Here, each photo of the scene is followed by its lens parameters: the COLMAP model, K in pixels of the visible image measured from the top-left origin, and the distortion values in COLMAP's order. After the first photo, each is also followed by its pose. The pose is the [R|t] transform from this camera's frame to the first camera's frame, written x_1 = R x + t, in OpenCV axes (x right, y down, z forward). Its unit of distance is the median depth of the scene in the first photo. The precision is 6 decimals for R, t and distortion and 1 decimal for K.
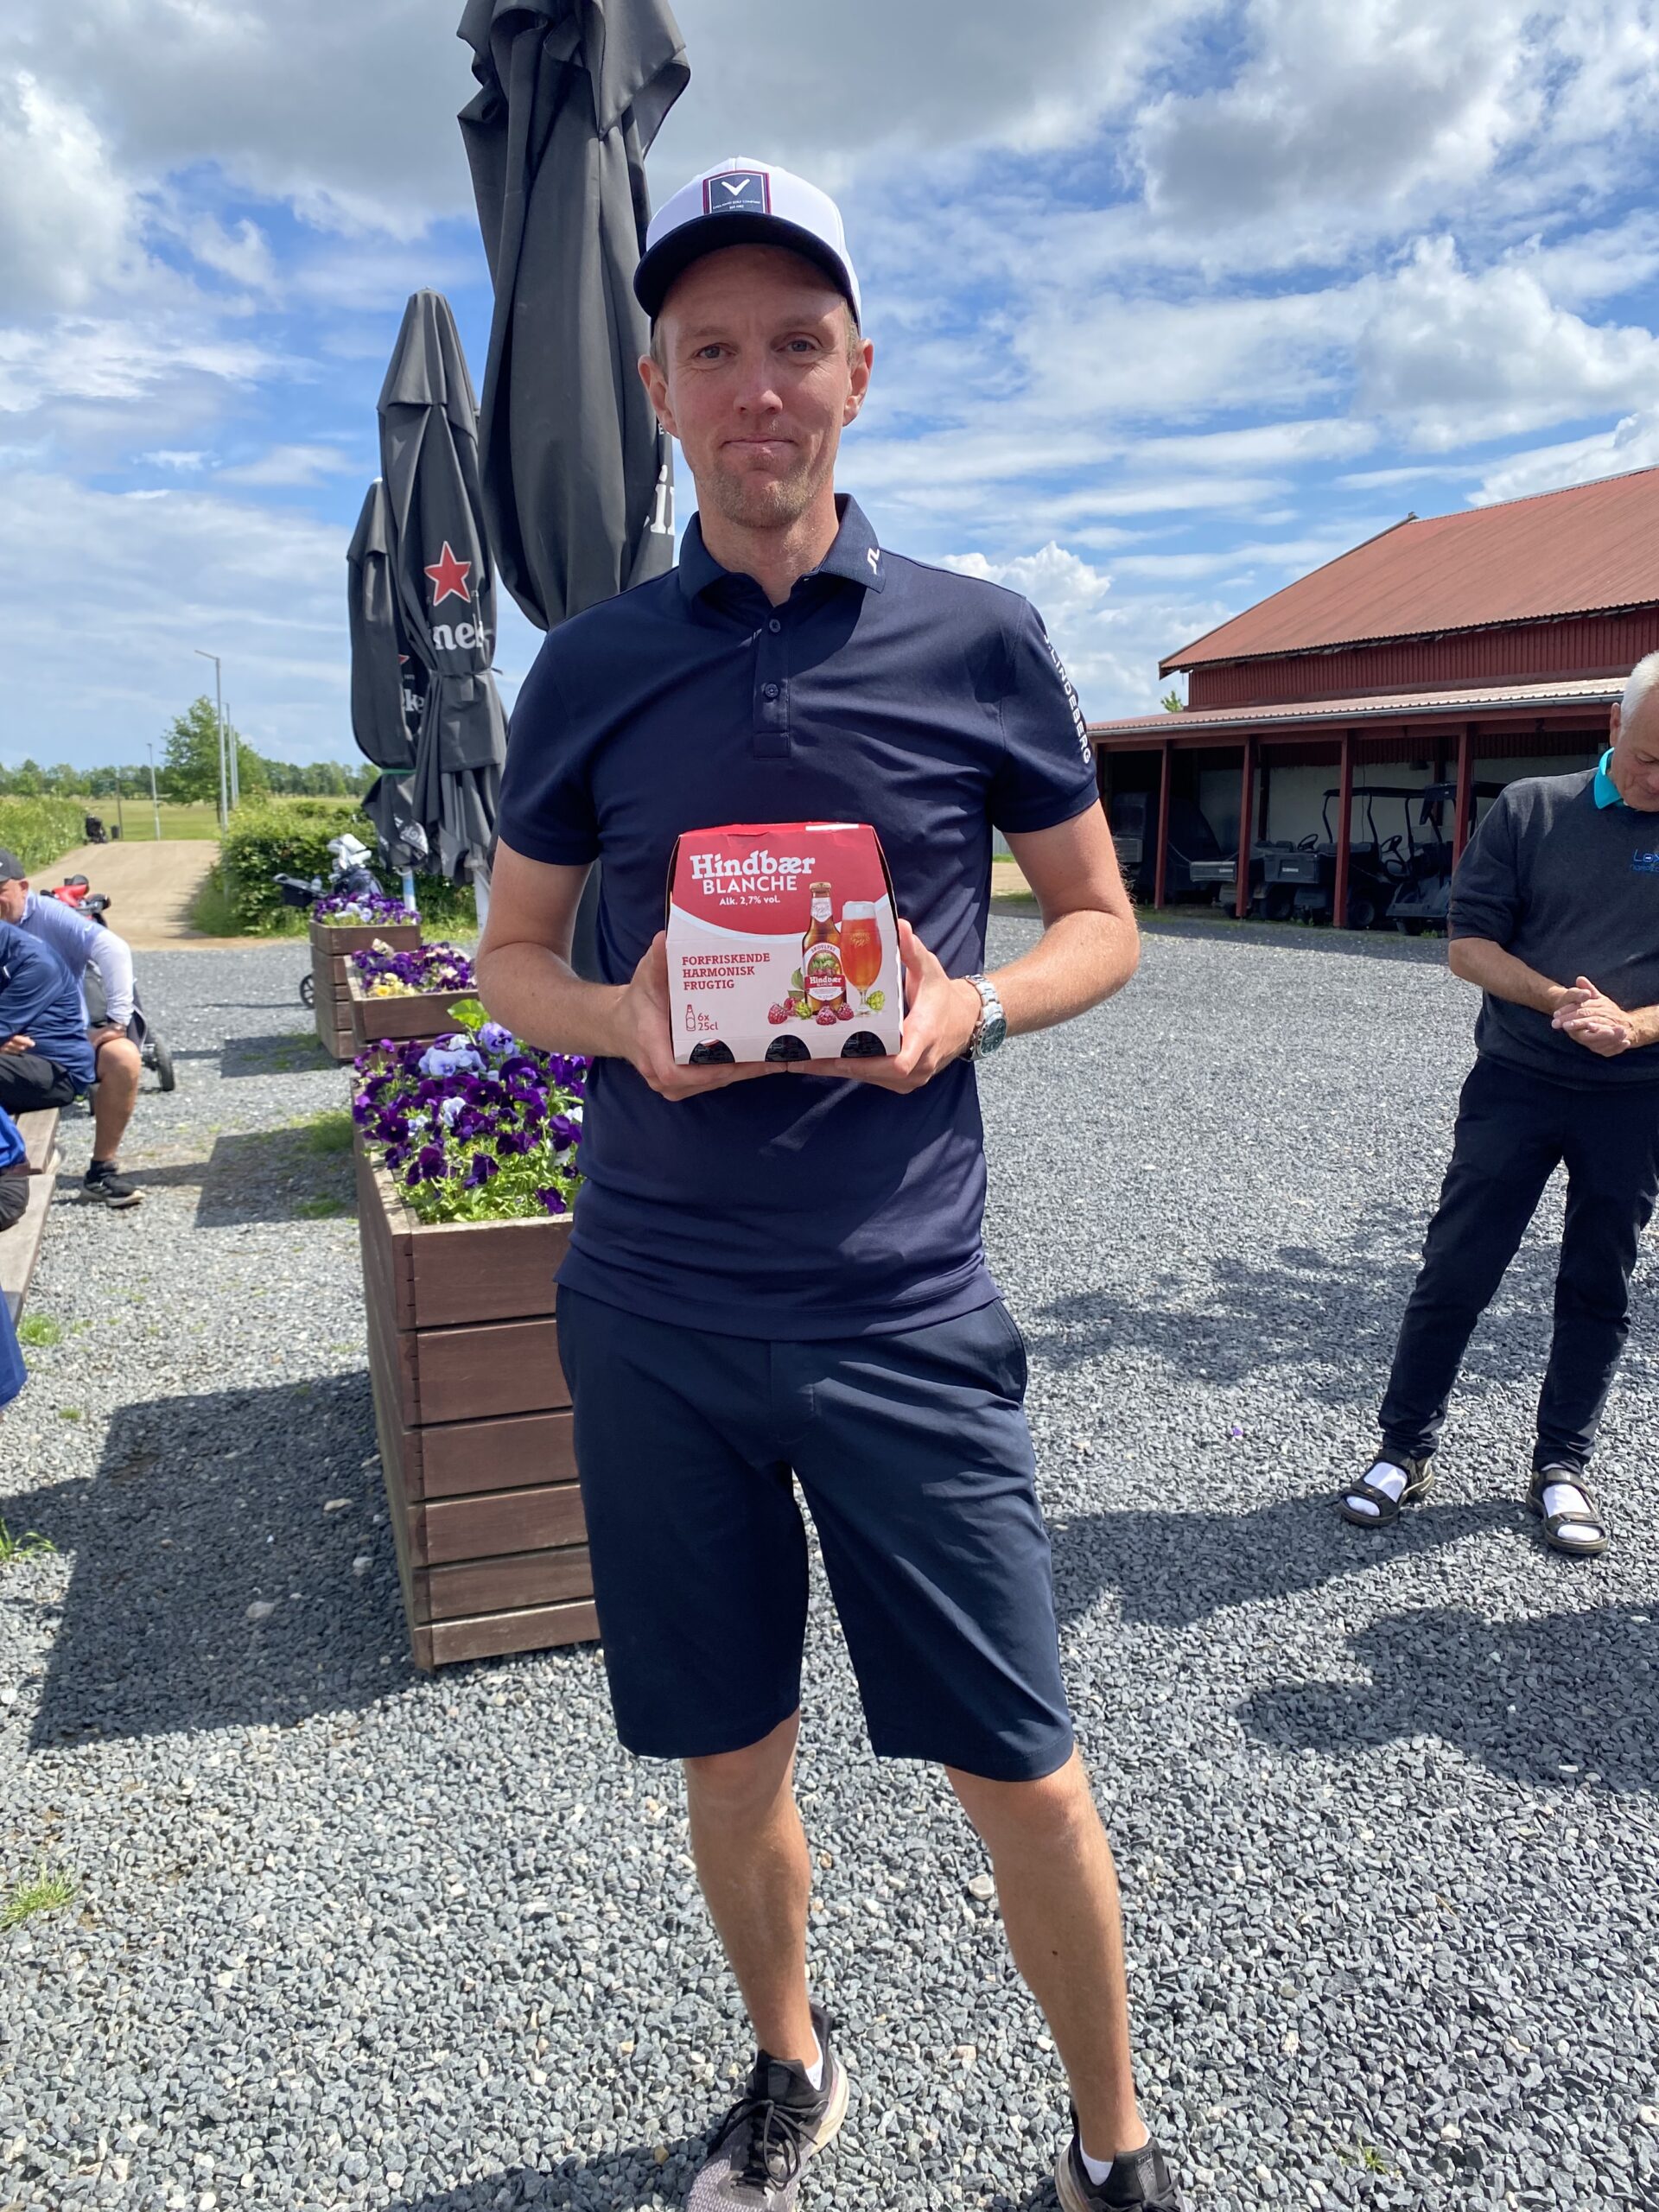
lens RADIAL K [[1671.1, 0, 832.7], [0, 1671.1, 1109.3], [0, 0, 1]] dist [0.015214, -0.009090]
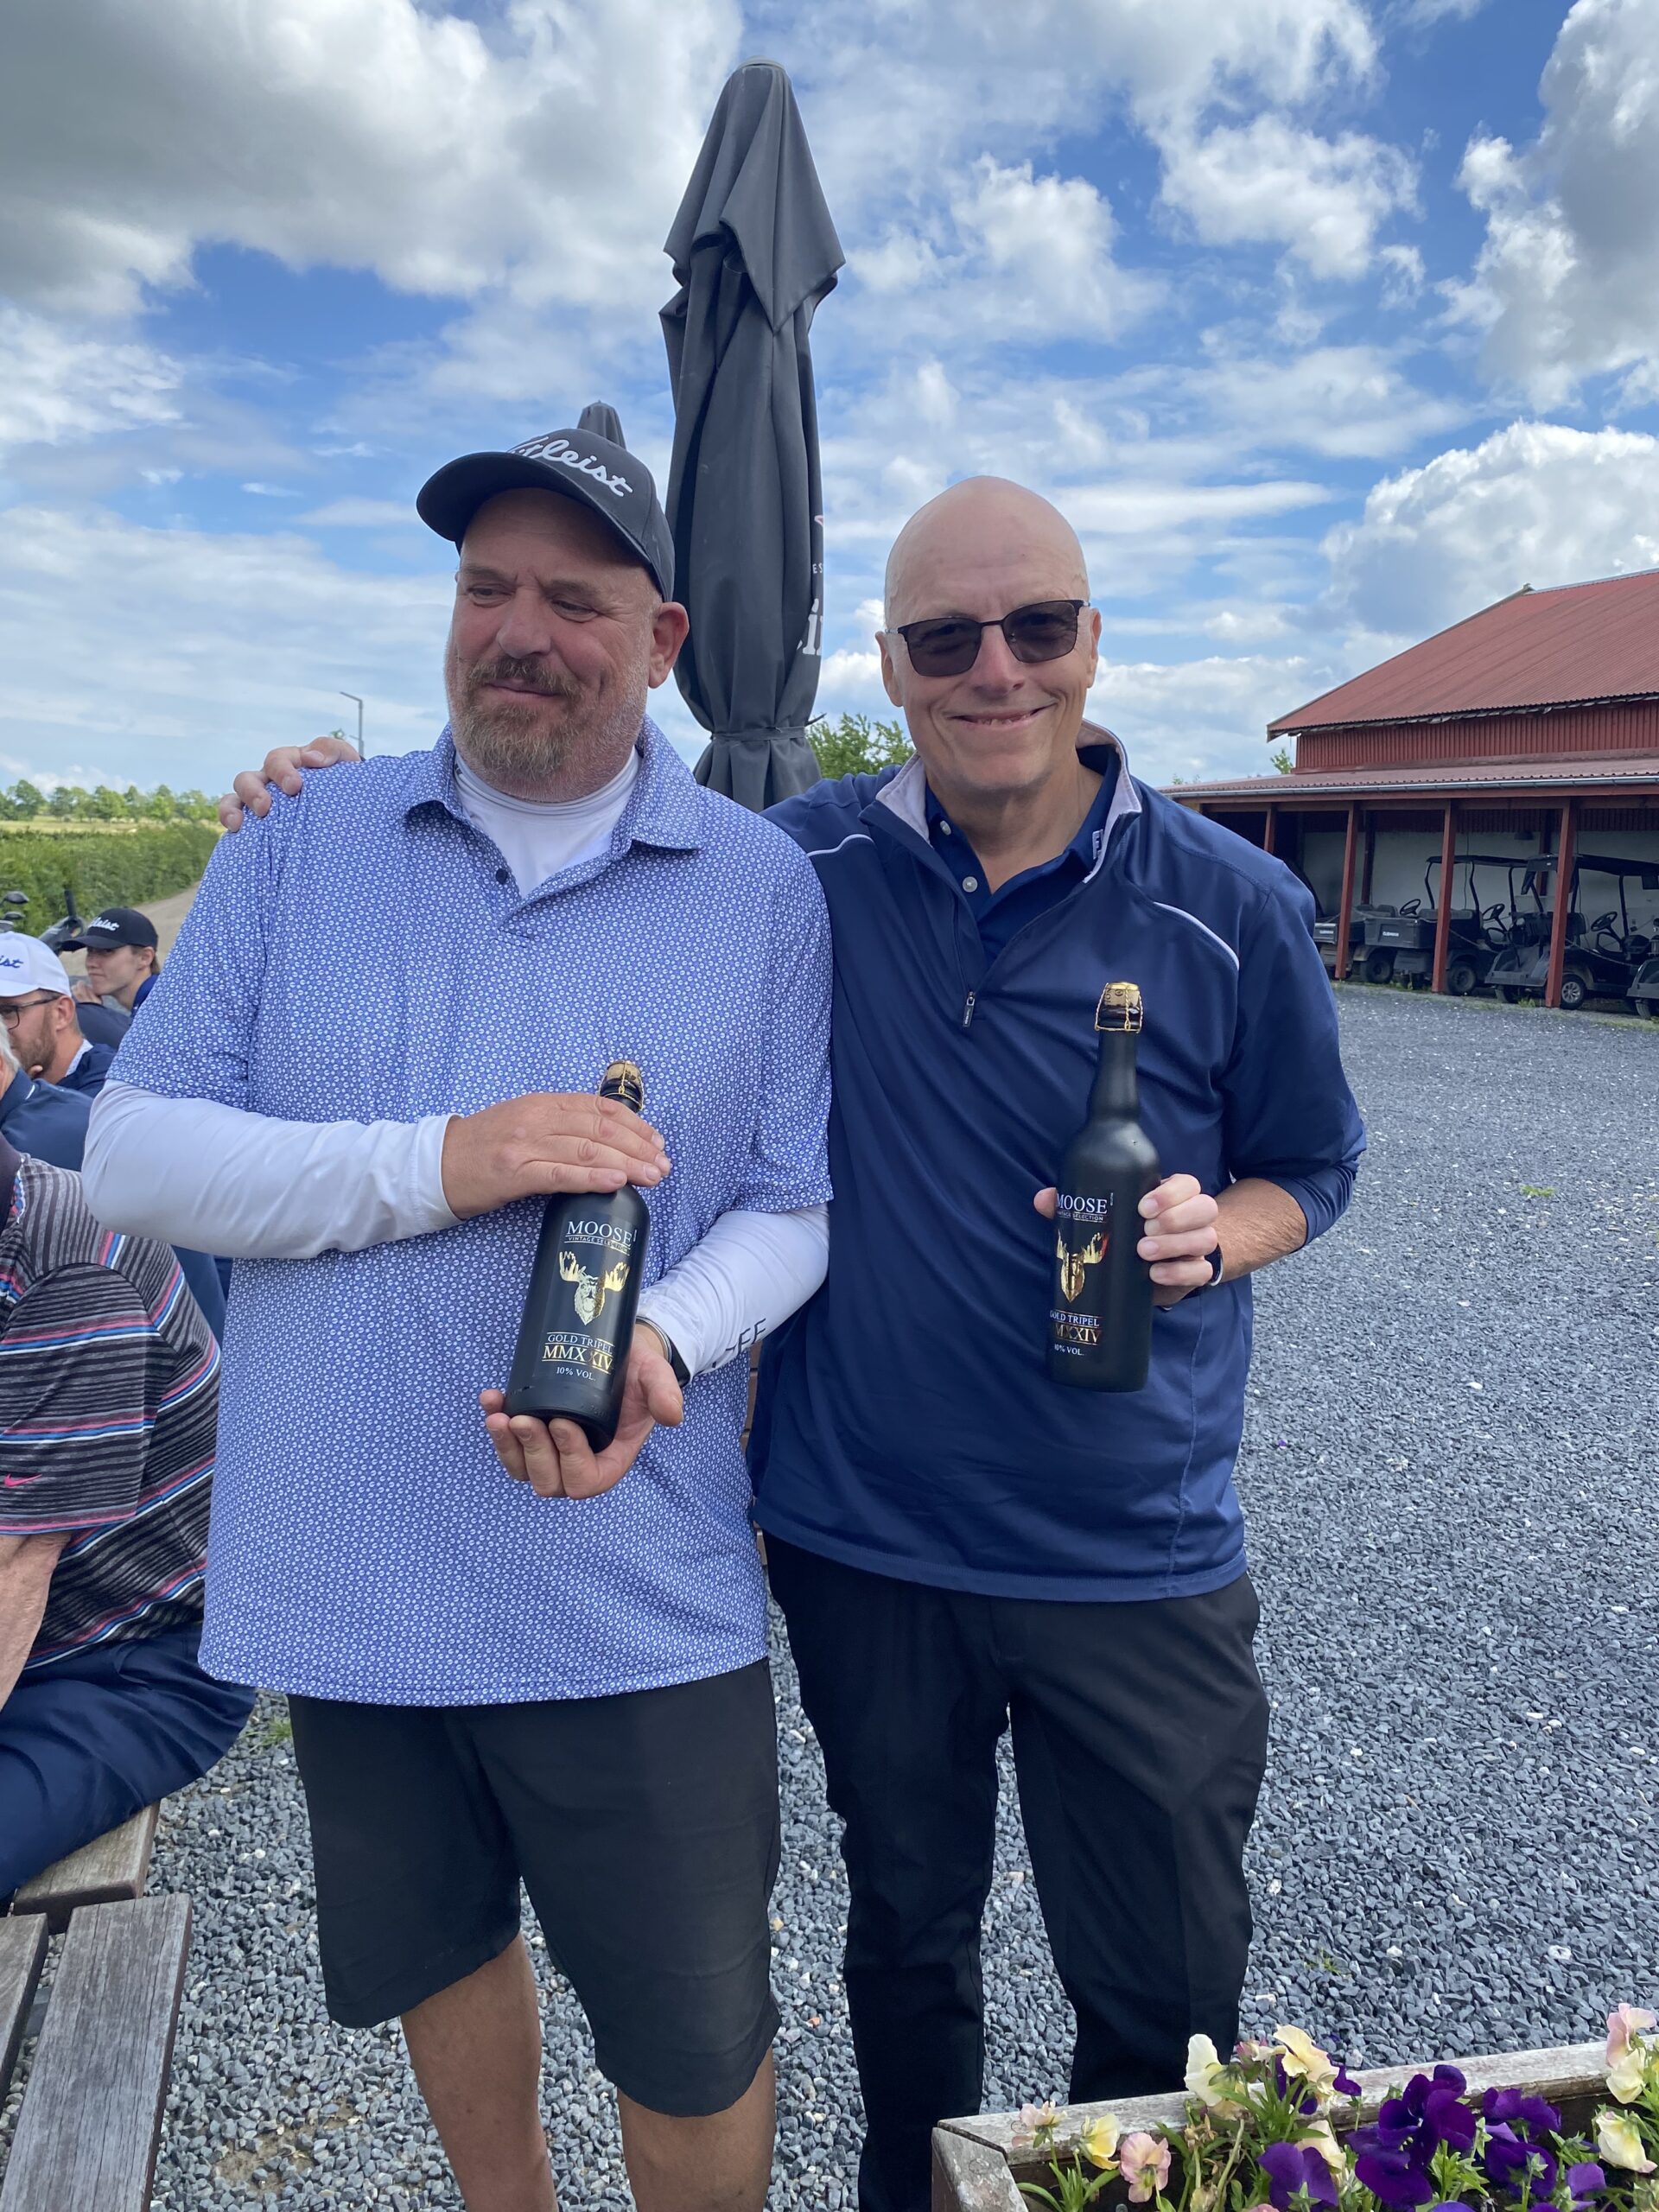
lens RADIAL K [[1671.1, 0, 821.0], [0, 1671.1, 1082.0], [0, 0, 1]] dist [0.015214, -0.009090]
pose [[0.997124, 0.039404, -0.064732, -0.008367], [-0.042077, 0.998295, -0.040449, 0.015191], [0.063028, 0.043057, 0.997083, -0.270106]]
